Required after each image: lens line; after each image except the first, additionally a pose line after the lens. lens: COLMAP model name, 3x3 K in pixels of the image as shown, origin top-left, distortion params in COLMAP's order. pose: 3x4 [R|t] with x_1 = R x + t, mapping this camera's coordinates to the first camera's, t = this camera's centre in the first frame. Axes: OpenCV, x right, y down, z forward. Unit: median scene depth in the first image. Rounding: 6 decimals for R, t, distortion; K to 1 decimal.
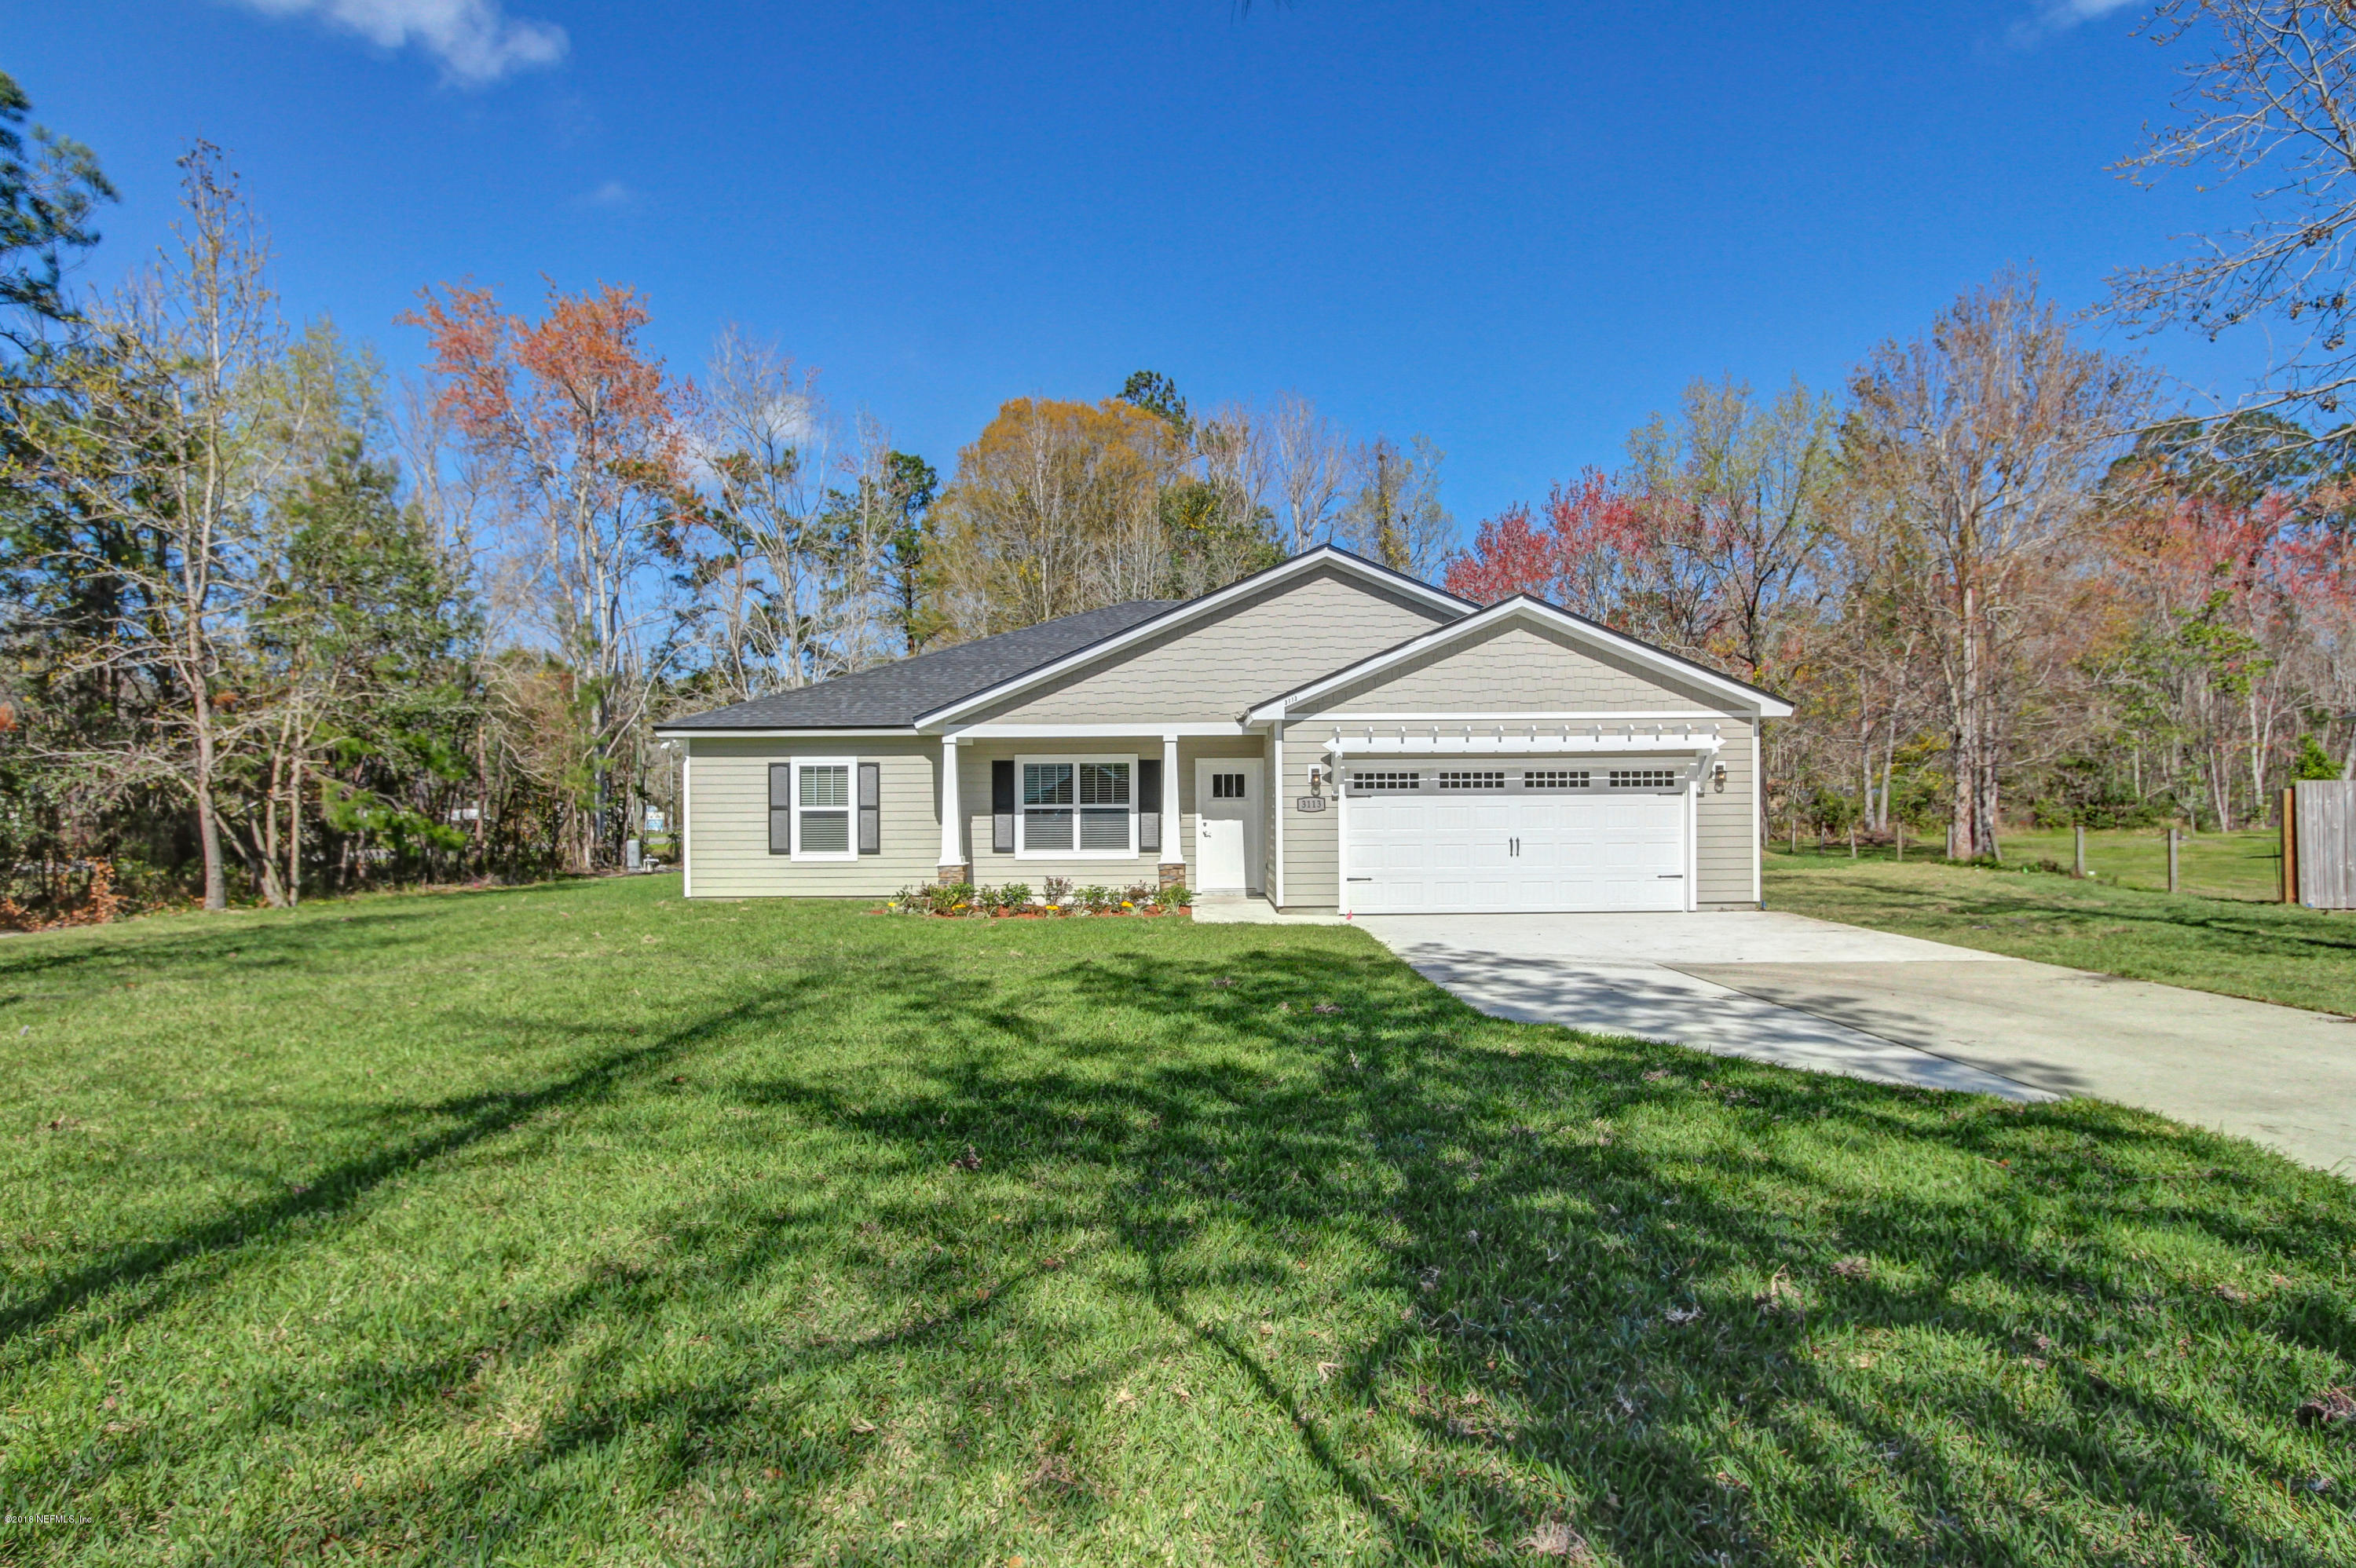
lens RADIAL K [[1363.7, 0, 1178.0], [0, 1363.7, 784.0], [0, 0, 1]] dist [-0.004803, -0.000318]
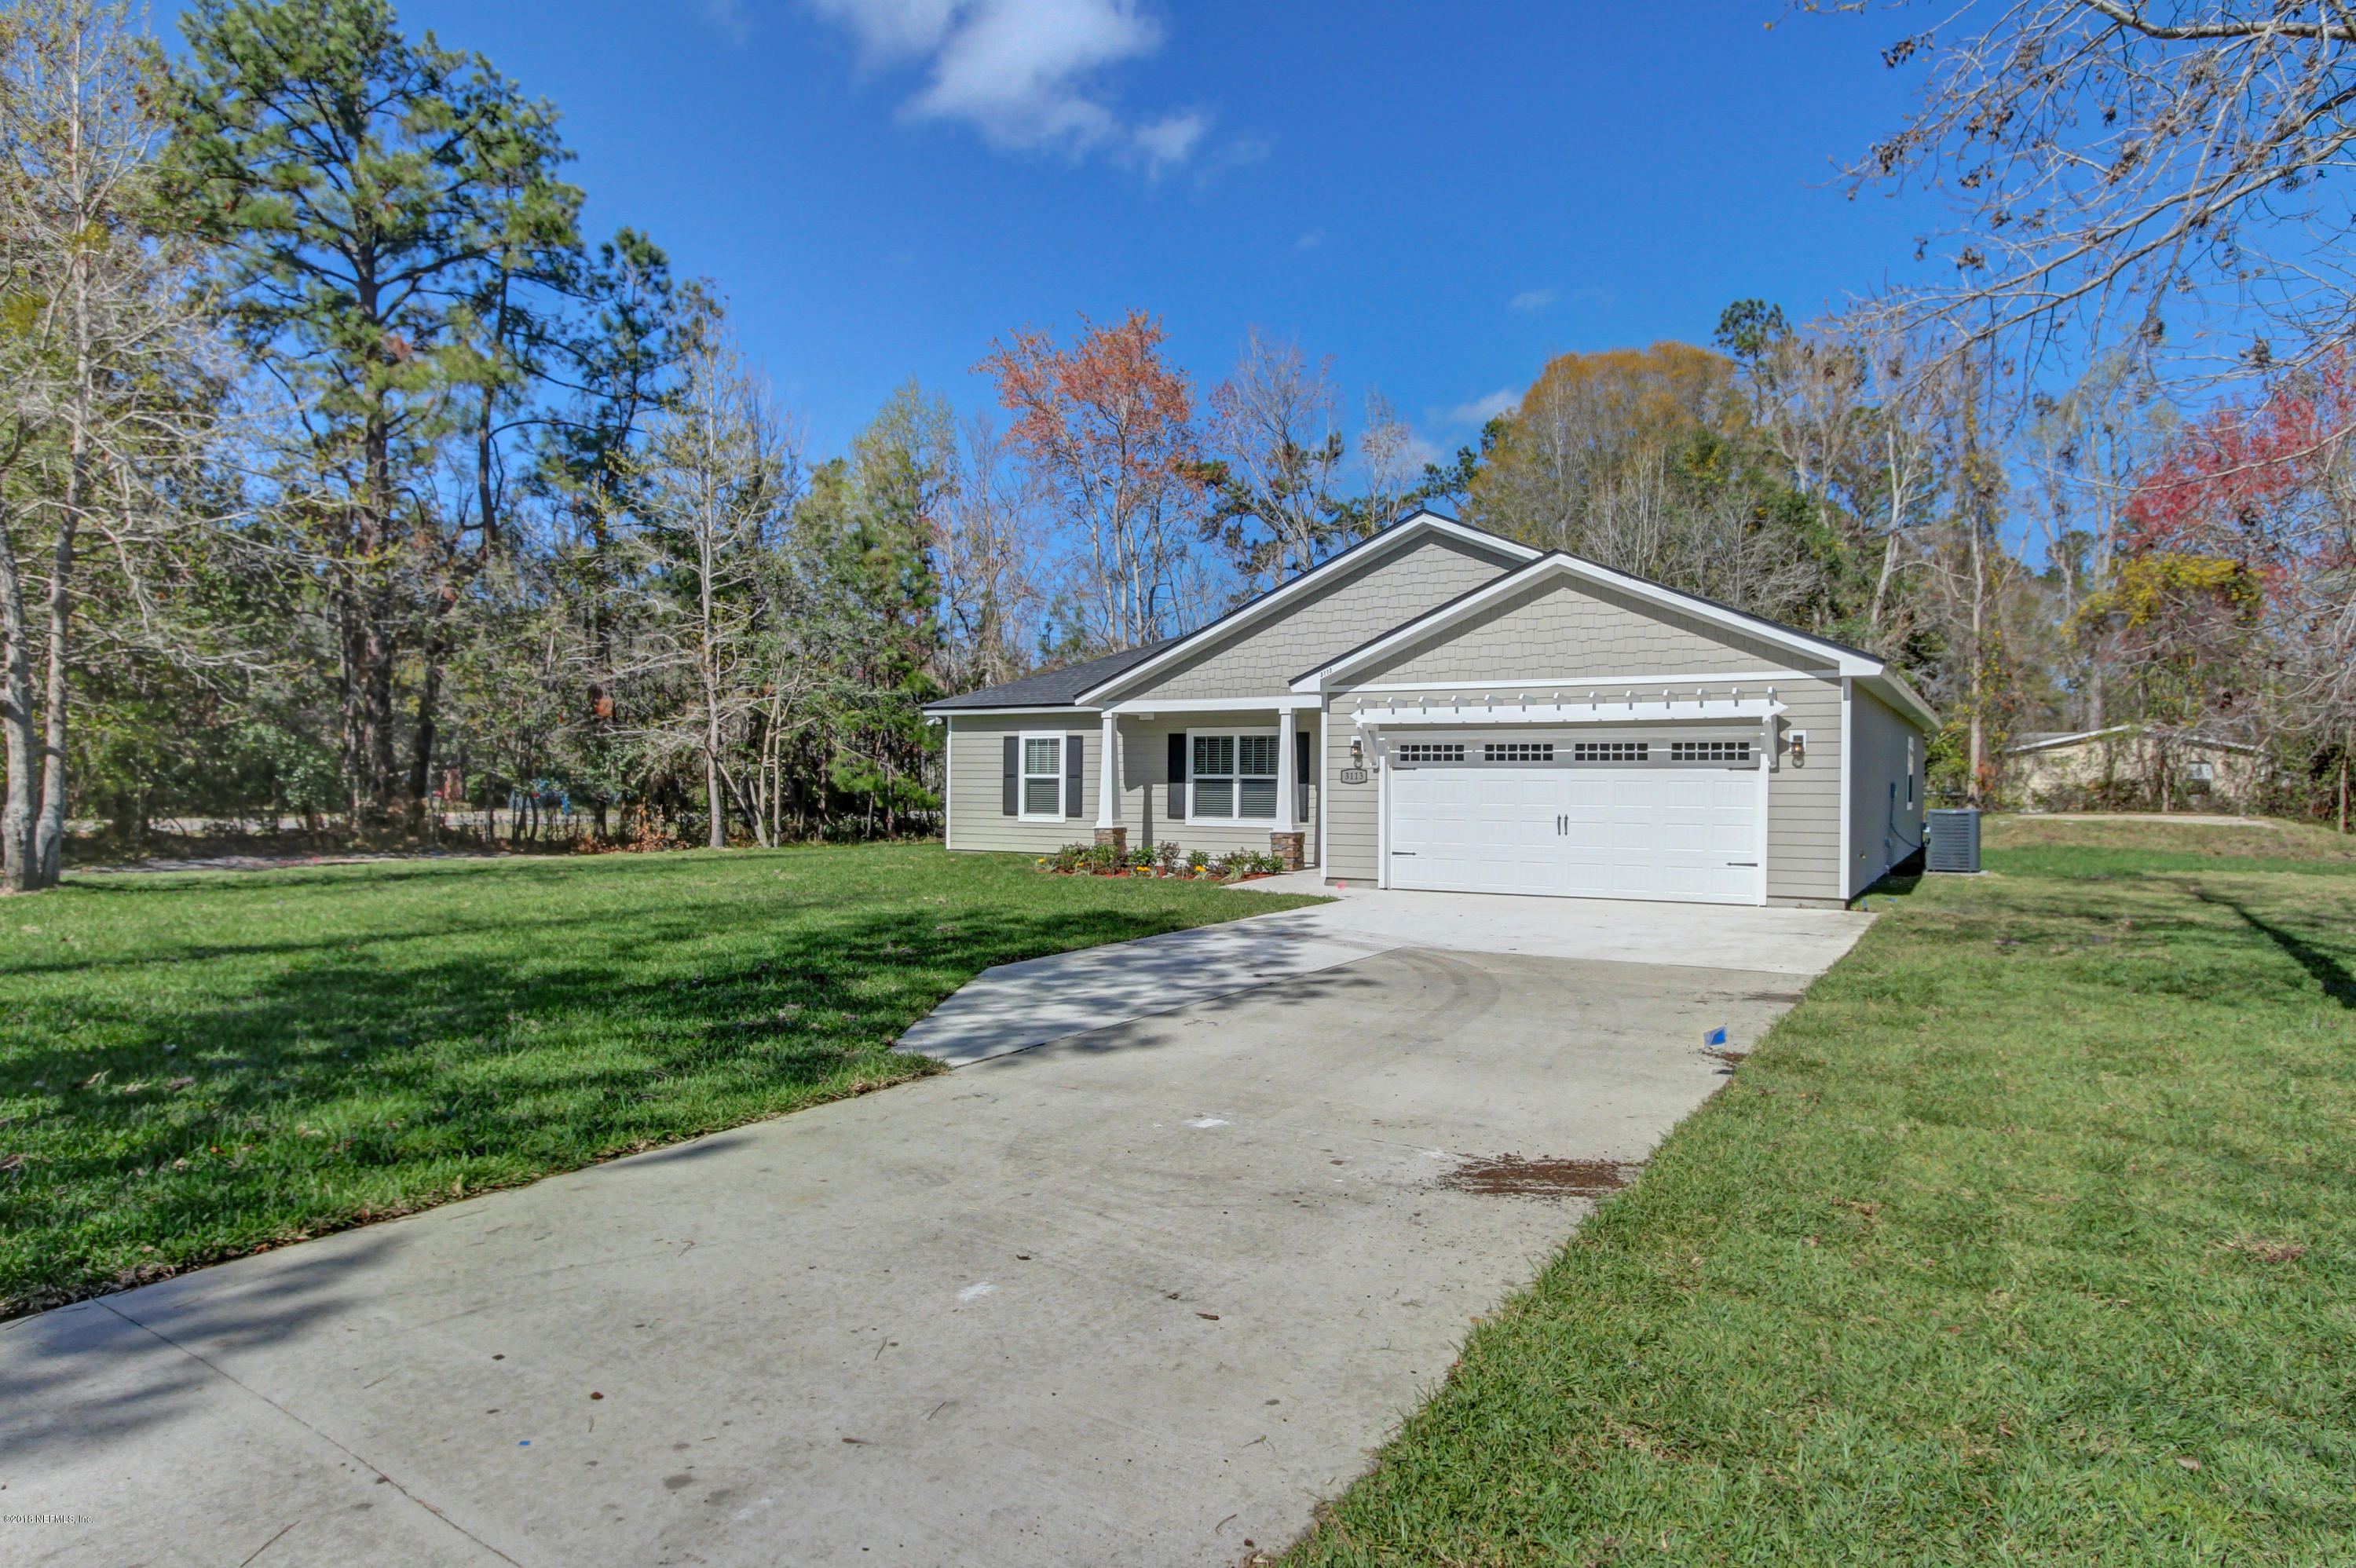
lens RADIAL K [[1363.7, 0, 1178.0], [0, 1363.7, 784.0], [0, 0, 1]] dist [-0.004803, -0.000318]
pose [[0.870496, 0.012549, -0.492016, 0.430803], [-0.001160, 0.999724, 0.023446, -0.002553], [0.492175, -0.019839, 0.870270, 0.063062]]
